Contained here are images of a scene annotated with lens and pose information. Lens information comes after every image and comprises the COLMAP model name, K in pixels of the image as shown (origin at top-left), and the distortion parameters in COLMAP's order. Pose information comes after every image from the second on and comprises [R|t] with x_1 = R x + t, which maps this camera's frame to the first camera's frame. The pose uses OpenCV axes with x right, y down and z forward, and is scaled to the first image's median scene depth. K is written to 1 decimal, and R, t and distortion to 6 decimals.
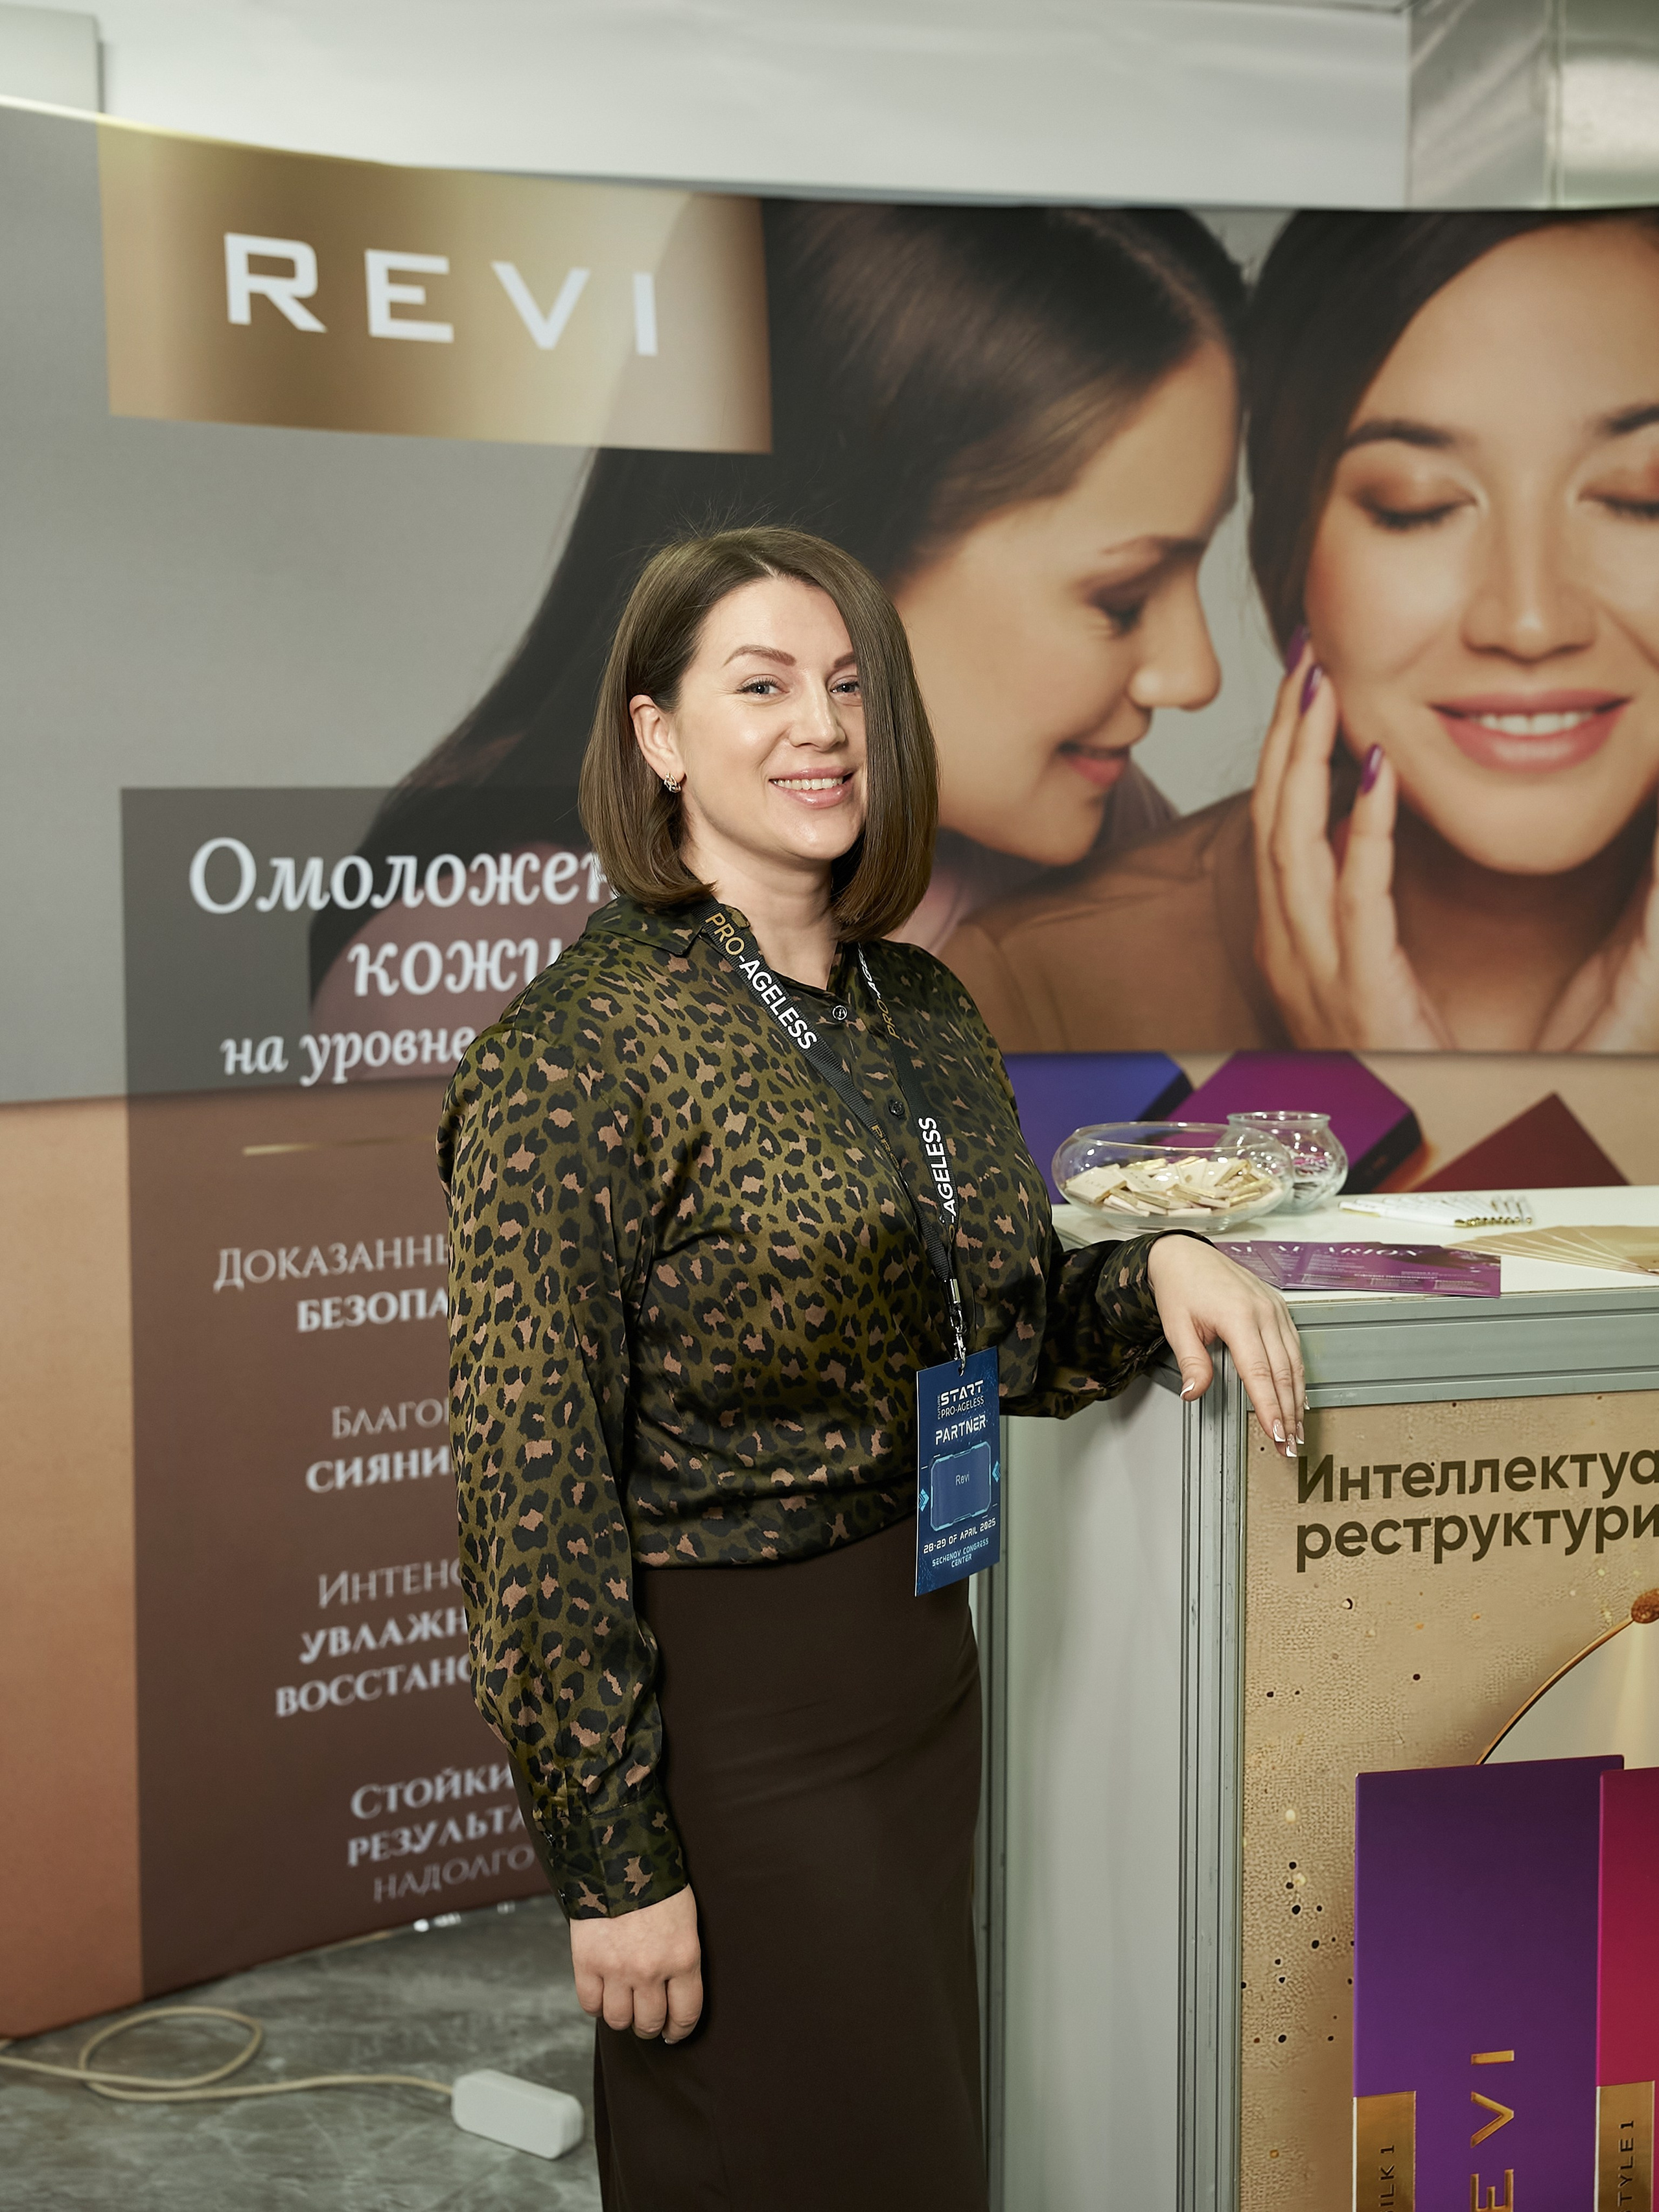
lens RADIAL K [[2832.9, 0, 829.5], [0, 2832.9, 1106.0], [0, 0, 1]] dist [0.000582, 0.052554]
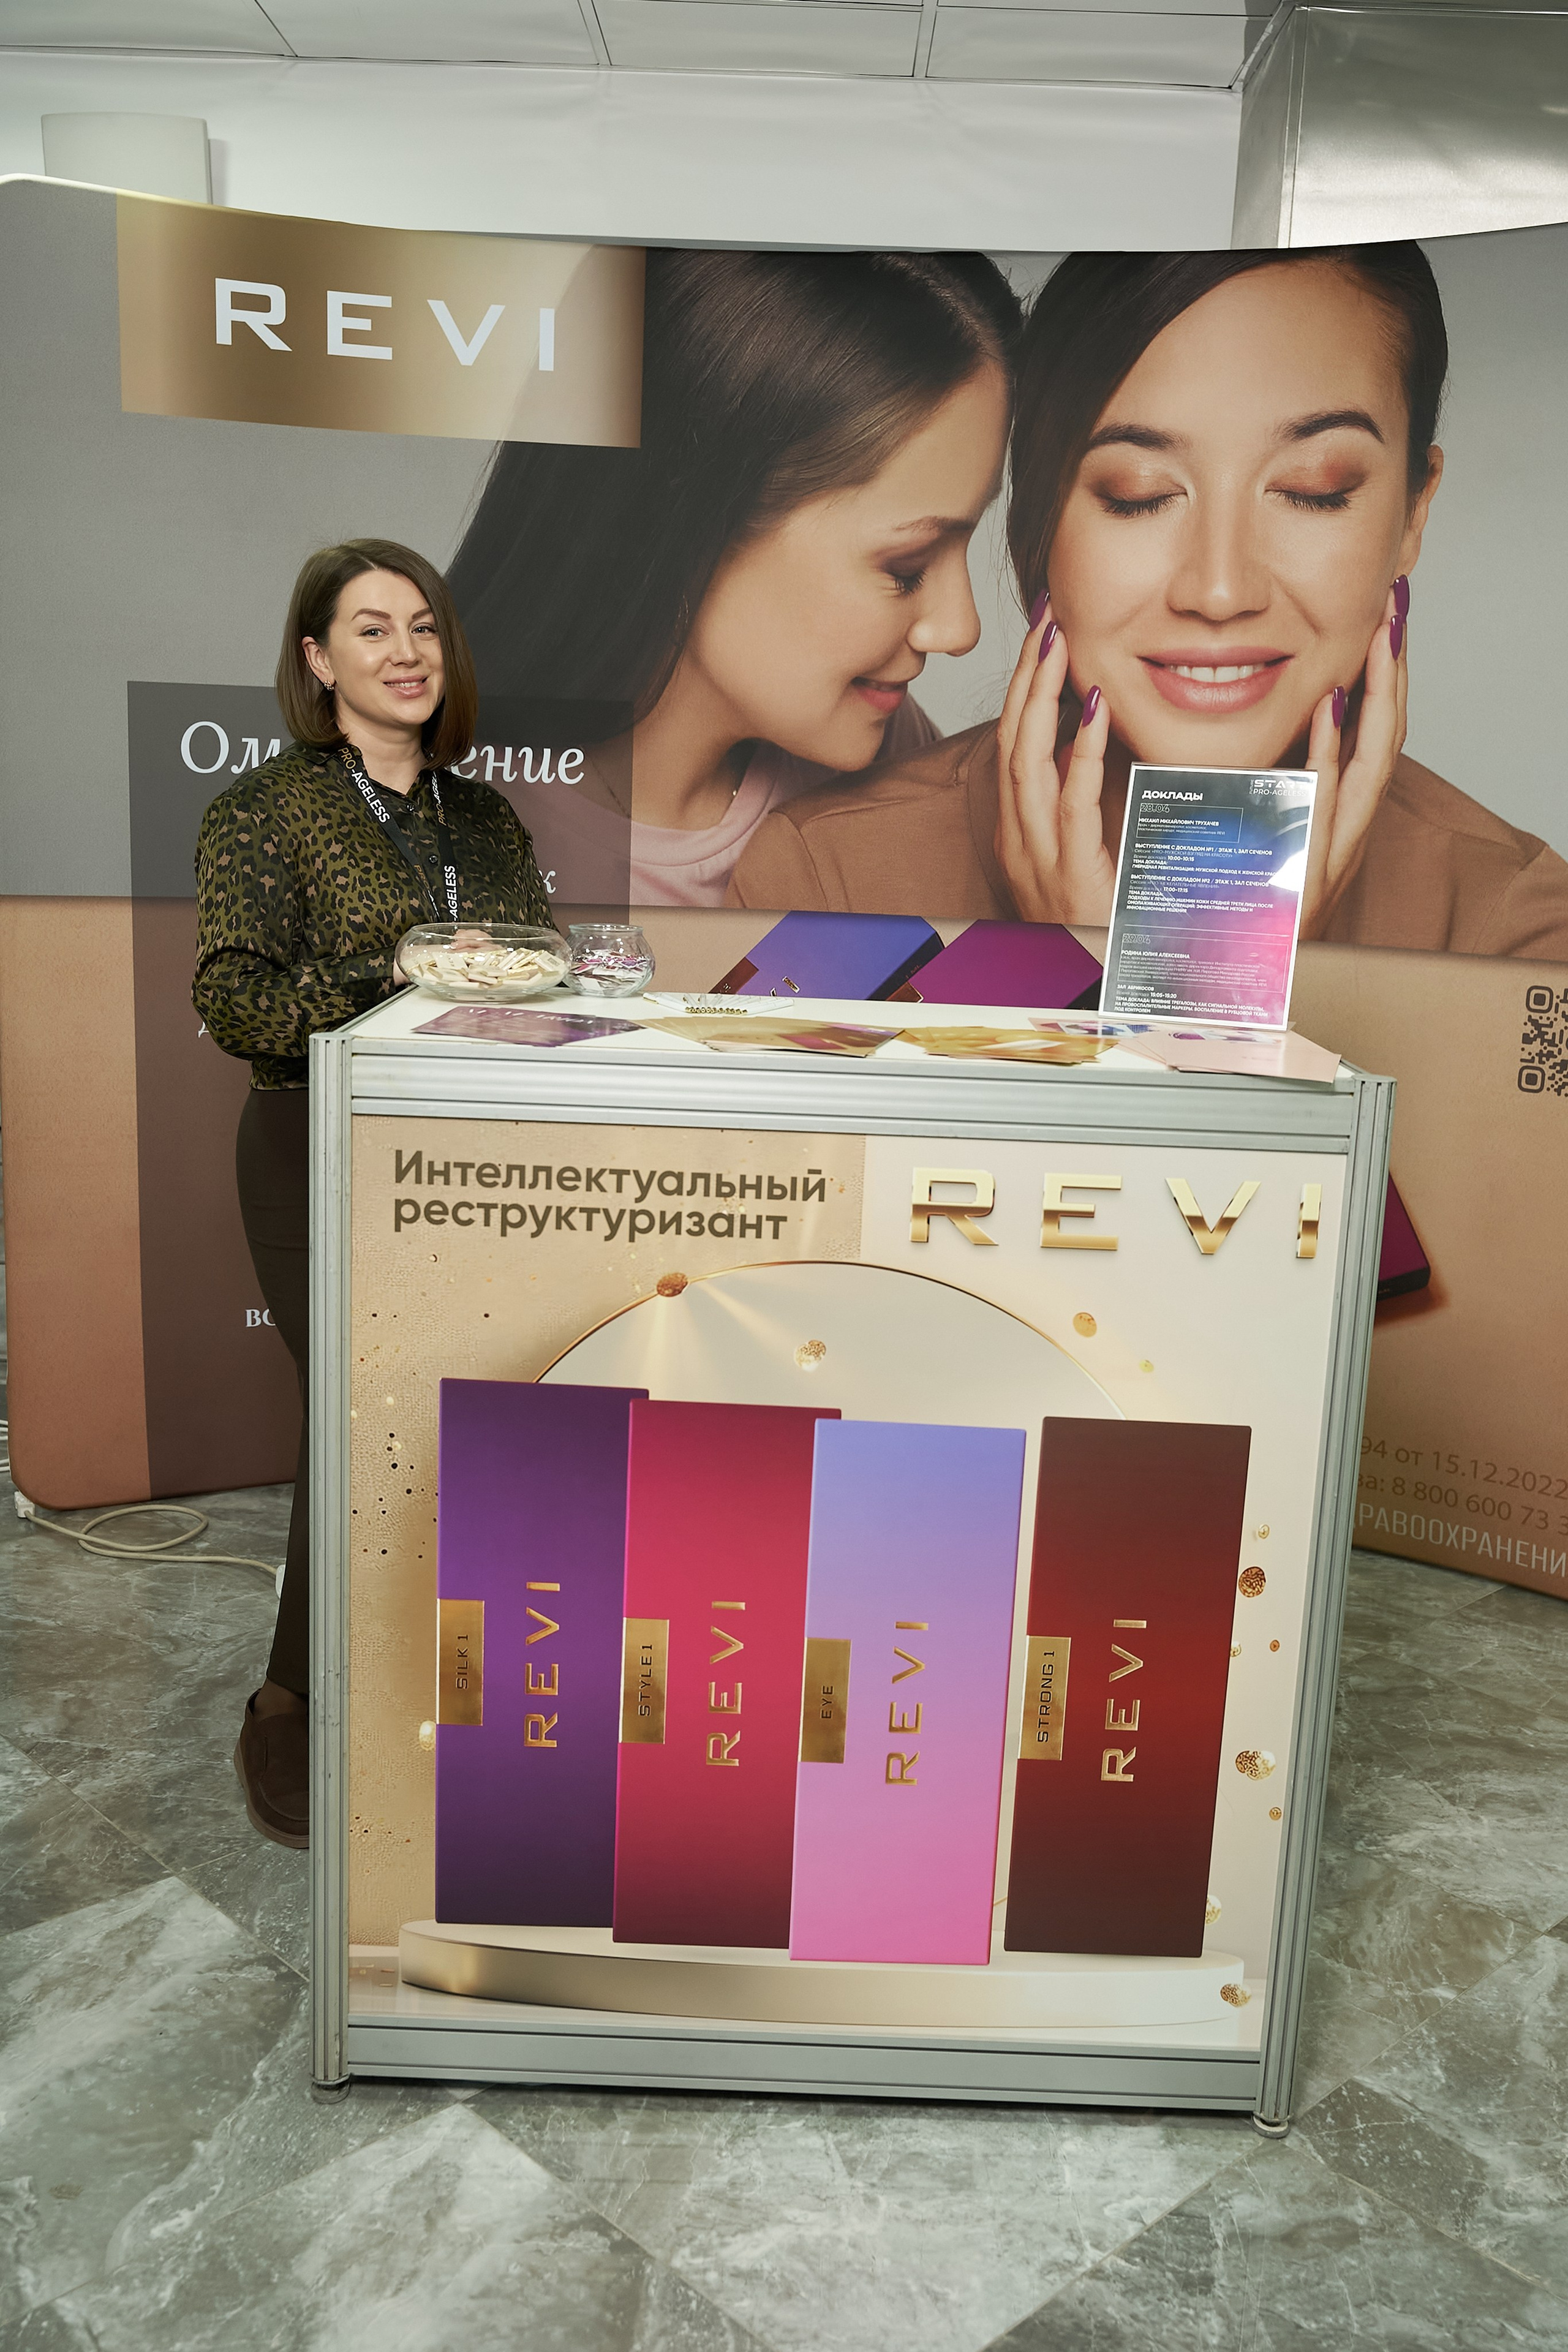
lens RADIAL K [[2032.4, 0, 786.5], [0, 2032.4, 1270.9], [0, 0, 1]] dist [-0.003349, 0.003574]
pose [[0.969330, 0.096630, -0.225967, 0.324154], [-0.065229, 0.987639, 0.142529, 0.014988], [0.236946, -0.123418, 0.963652, 0.038731]]
